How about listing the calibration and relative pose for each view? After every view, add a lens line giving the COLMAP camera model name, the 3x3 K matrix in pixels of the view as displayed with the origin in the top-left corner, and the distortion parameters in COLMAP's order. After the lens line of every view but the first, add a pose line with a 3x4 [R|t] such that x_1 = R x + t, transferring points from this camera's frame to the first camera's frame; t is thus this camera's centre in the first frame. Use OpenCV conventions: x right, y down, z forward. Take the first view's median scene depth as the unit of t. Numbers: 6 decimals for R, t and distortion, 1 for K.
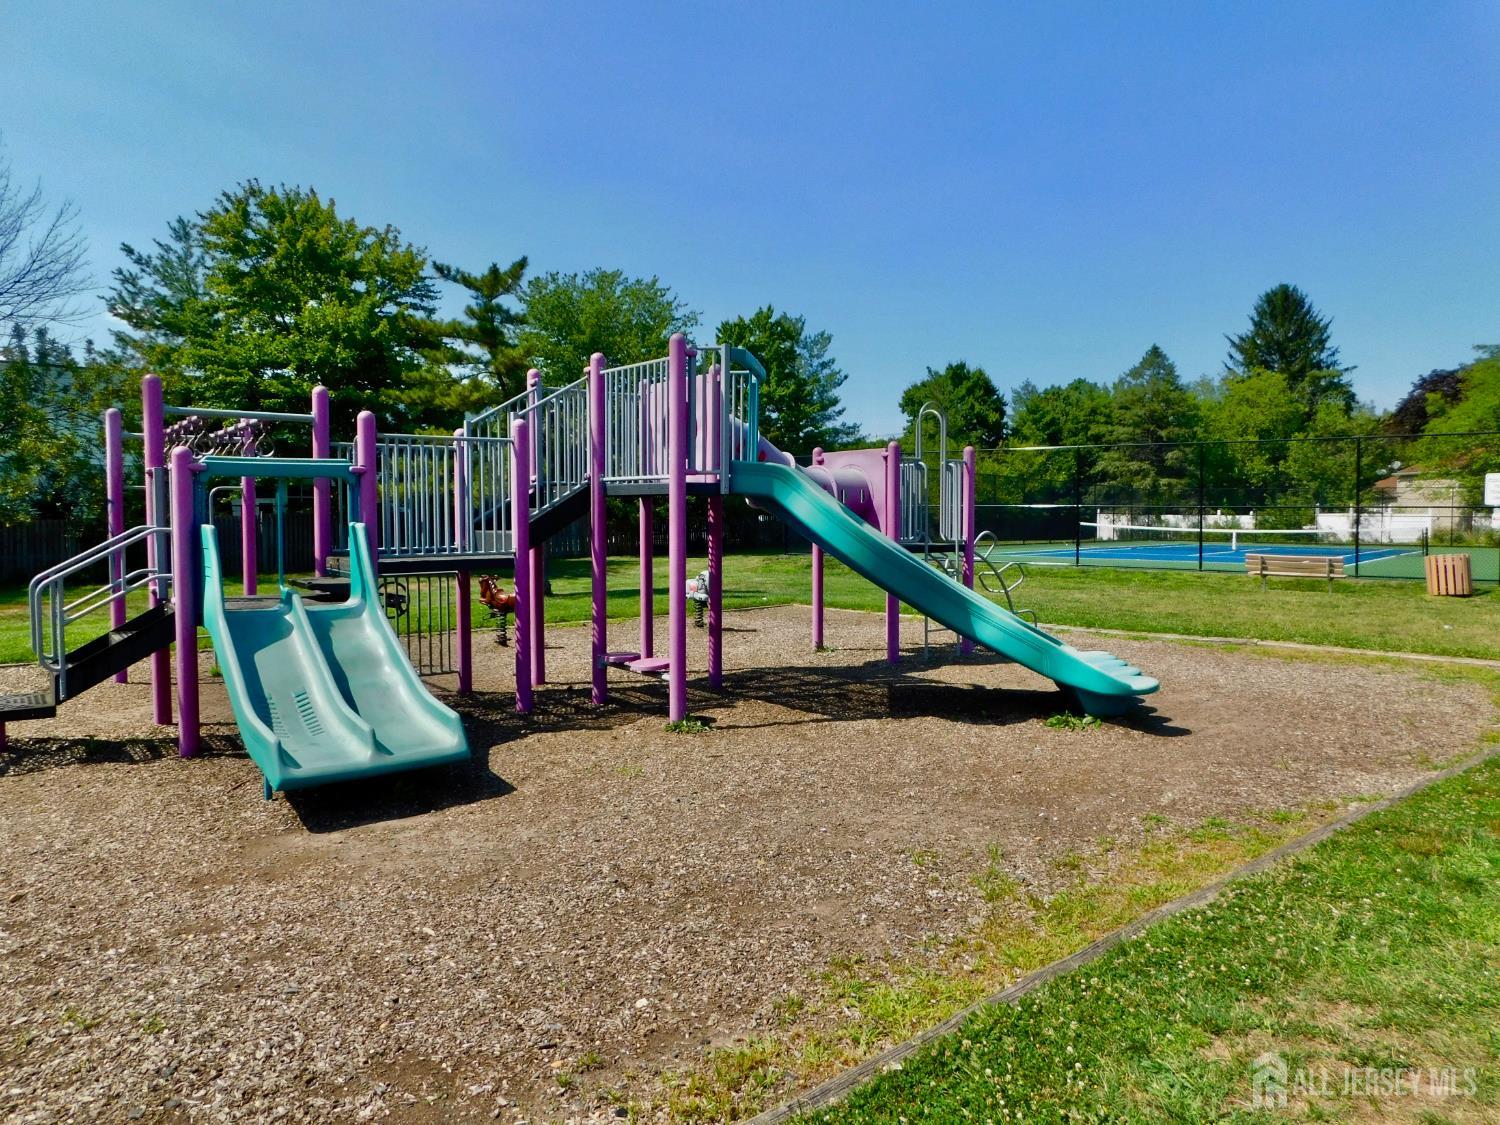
lens RADIAL K [[1001.5, 0, 751.4], [0, 1001.5, 563.4], [0, 0, 1]] dist [-0.057963, 0.049096]
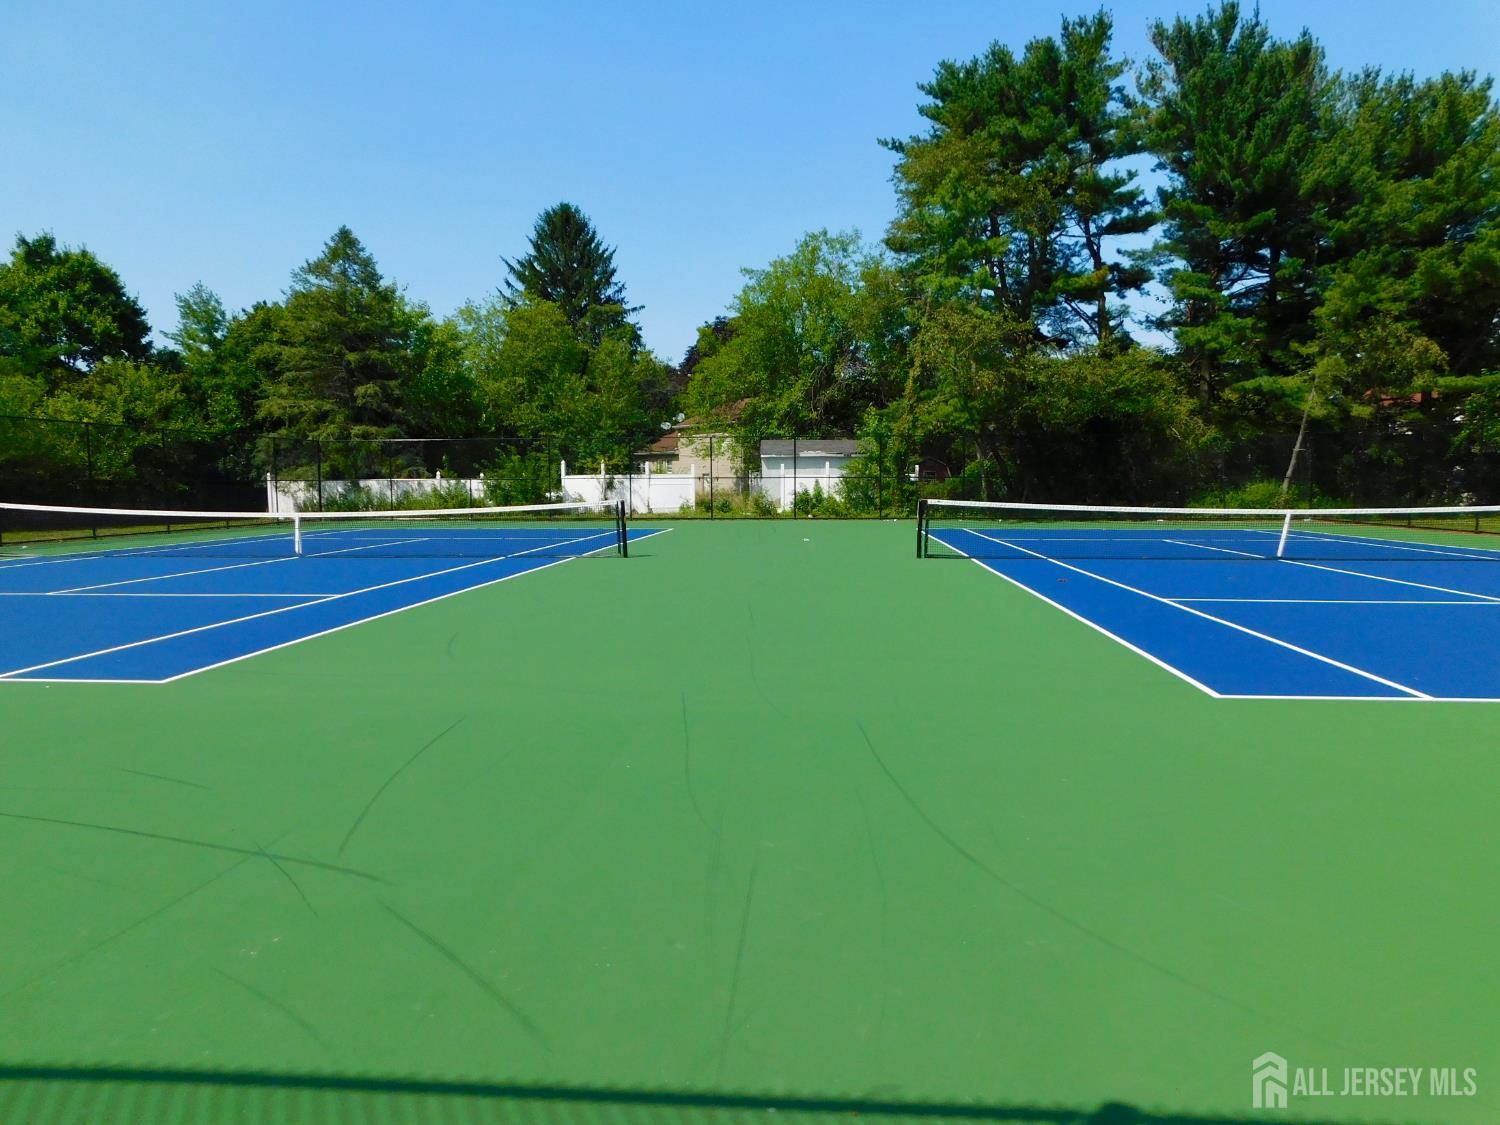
lens RADIAL K [[1001.5, 0, 747.6], [0, 1001.5, 562.8], [0, 0, 1]] dist [-0.057963, 0.049096]
pose [[0.824248, -0.060464, 0.562991, 0.245385], [0.040247, 0.998024, 0.048262, -0.015045], [-0.564796, -0.017121, 0.825053, 0.293614]]
